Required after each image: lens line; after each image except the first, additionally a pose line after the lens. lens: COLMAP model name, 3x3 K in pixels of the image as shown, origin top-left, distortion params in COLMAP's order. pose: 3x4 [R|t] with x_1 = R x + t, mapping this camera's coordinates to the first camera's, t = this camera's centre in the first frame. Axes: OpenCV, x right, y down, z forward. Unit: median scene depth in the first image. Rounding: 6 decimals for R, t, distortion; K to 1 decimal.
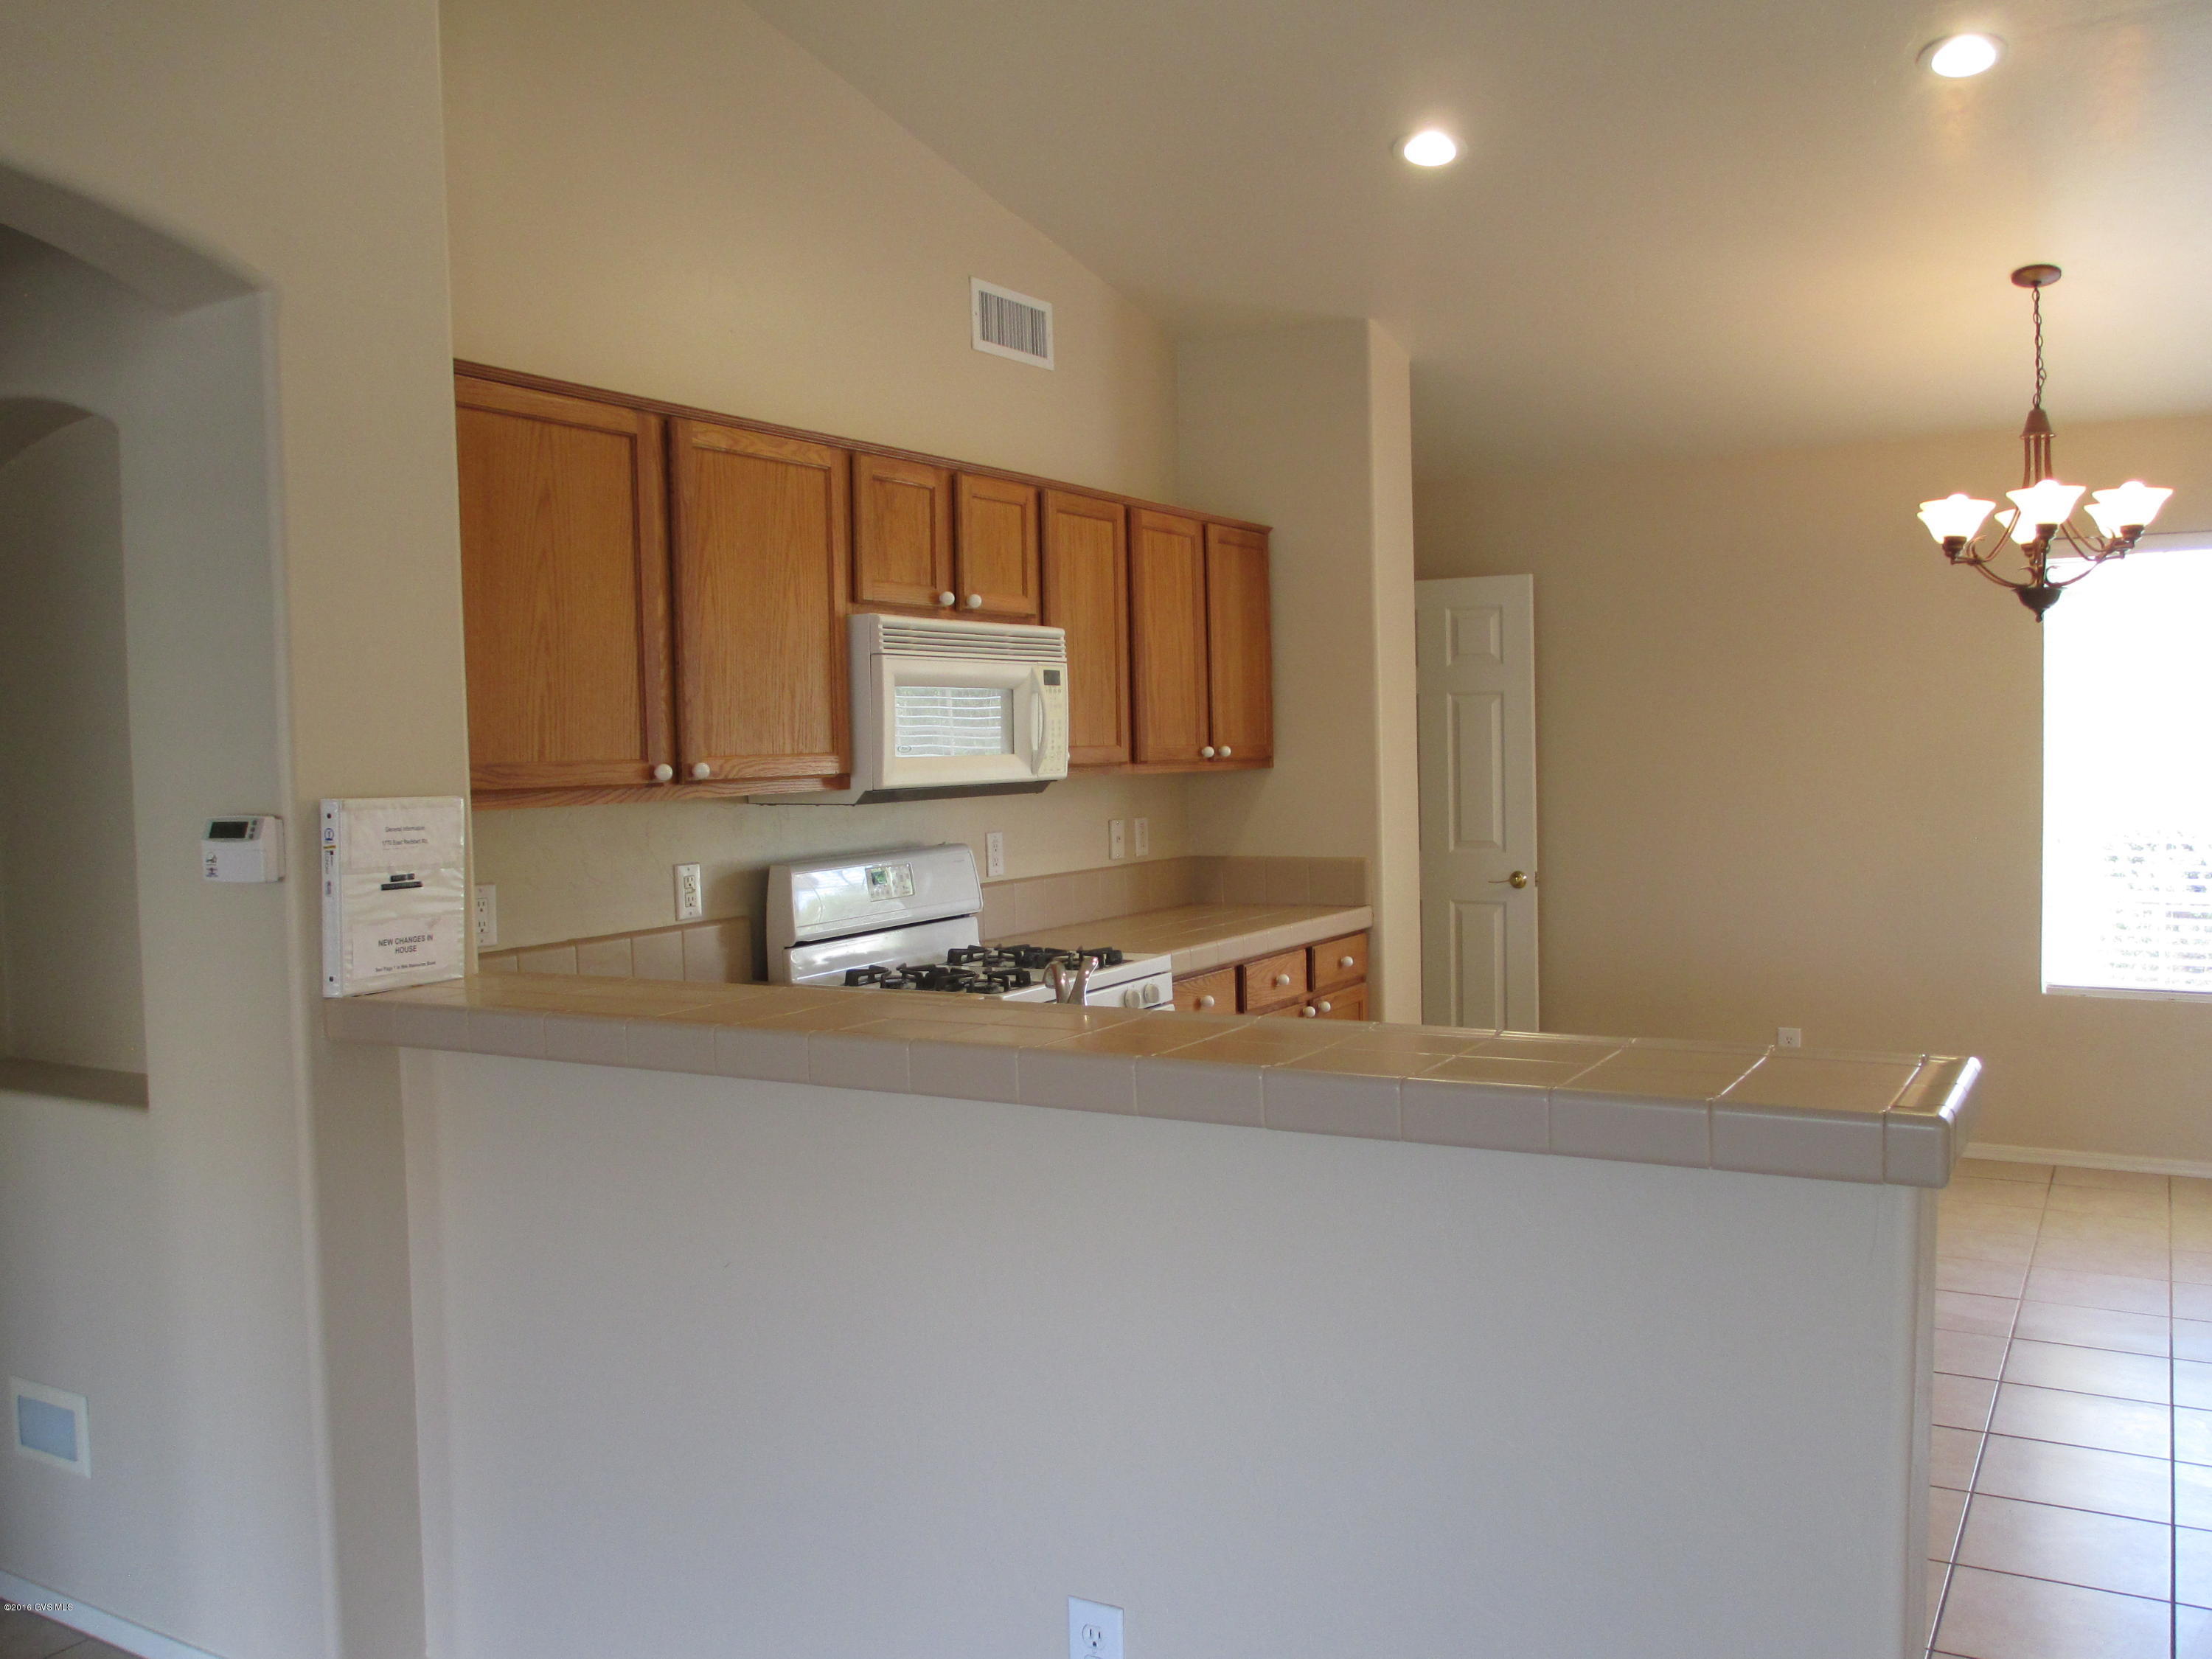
lens RADIAL K [[1844.6, 0, 1106.0], [0, 1844.6, 829.5], [0, 0, 1]] dist [-0.104886, -0.000165]
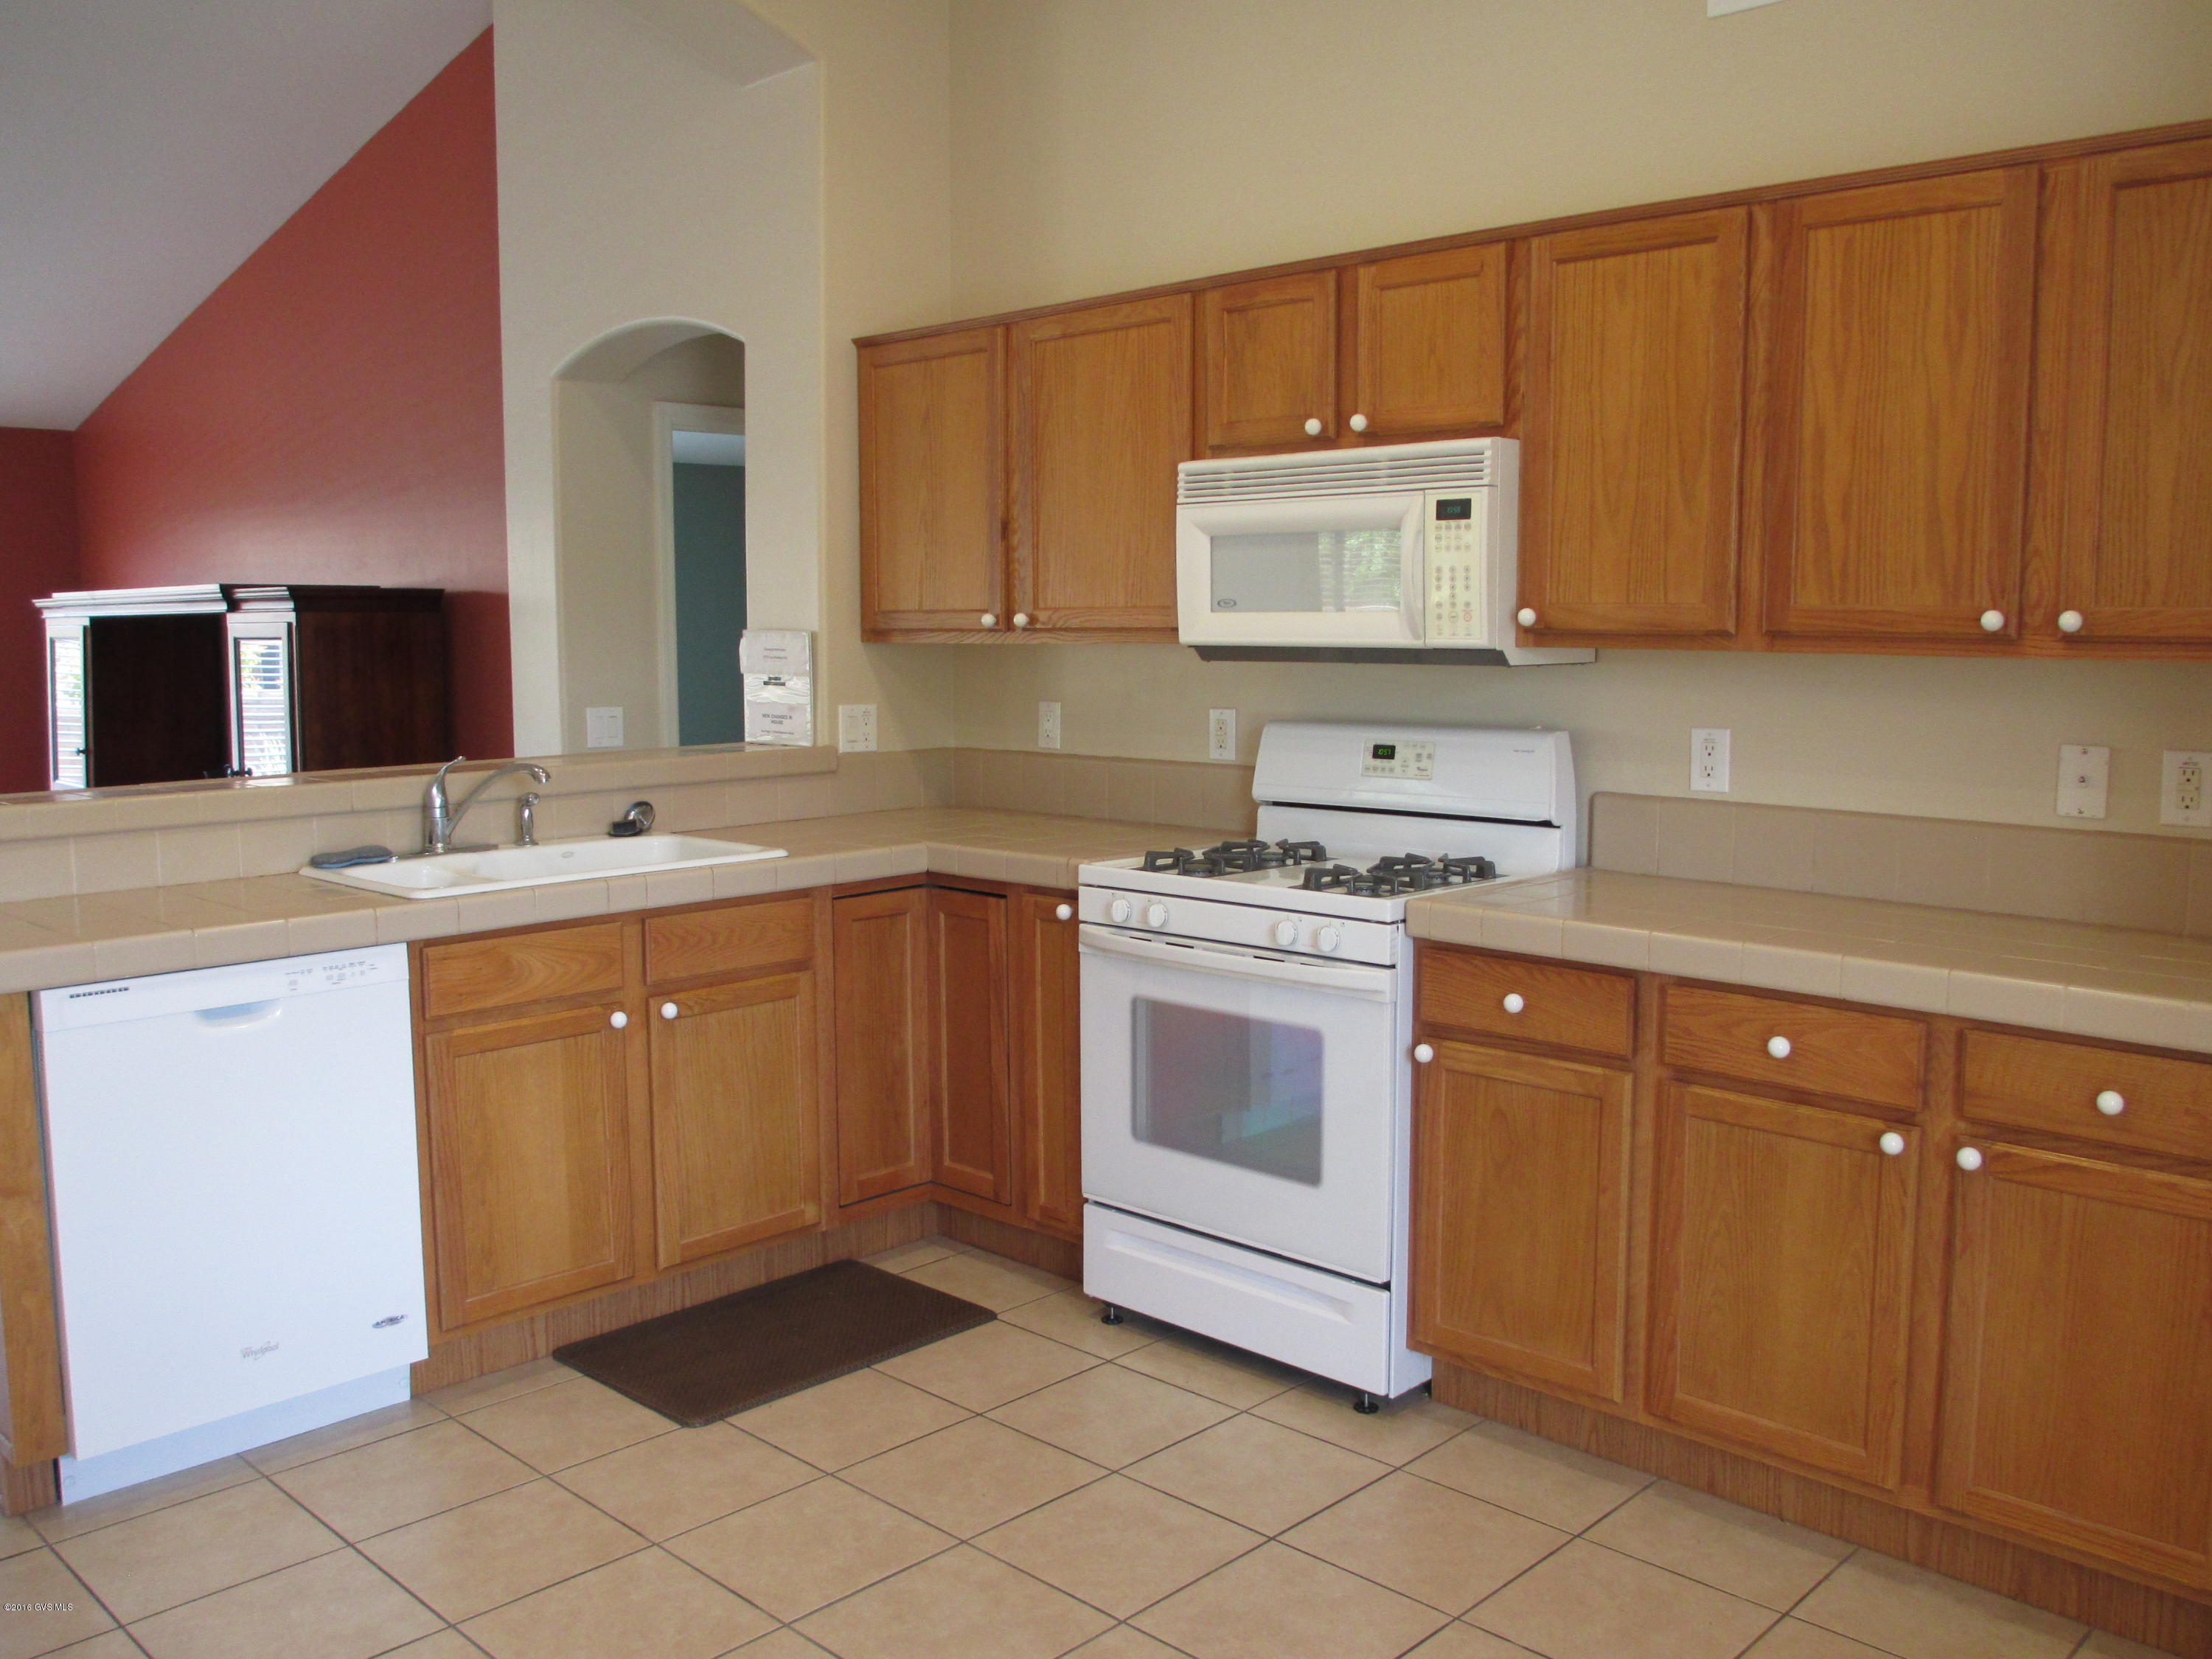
lens RADIAL K [[1844.6, 0, 1106.0], [0, 1844.6, 829.5], [0, 0, 1]] dist [-0.104886, -0.000165]
pose [[-0.250316, 0.136131, -0.958546, 0.751988], [-0.034014, 0.988218, 0.149228, -0.063320], [0.967566, 0.069959, -0.242737, 1.096889]]
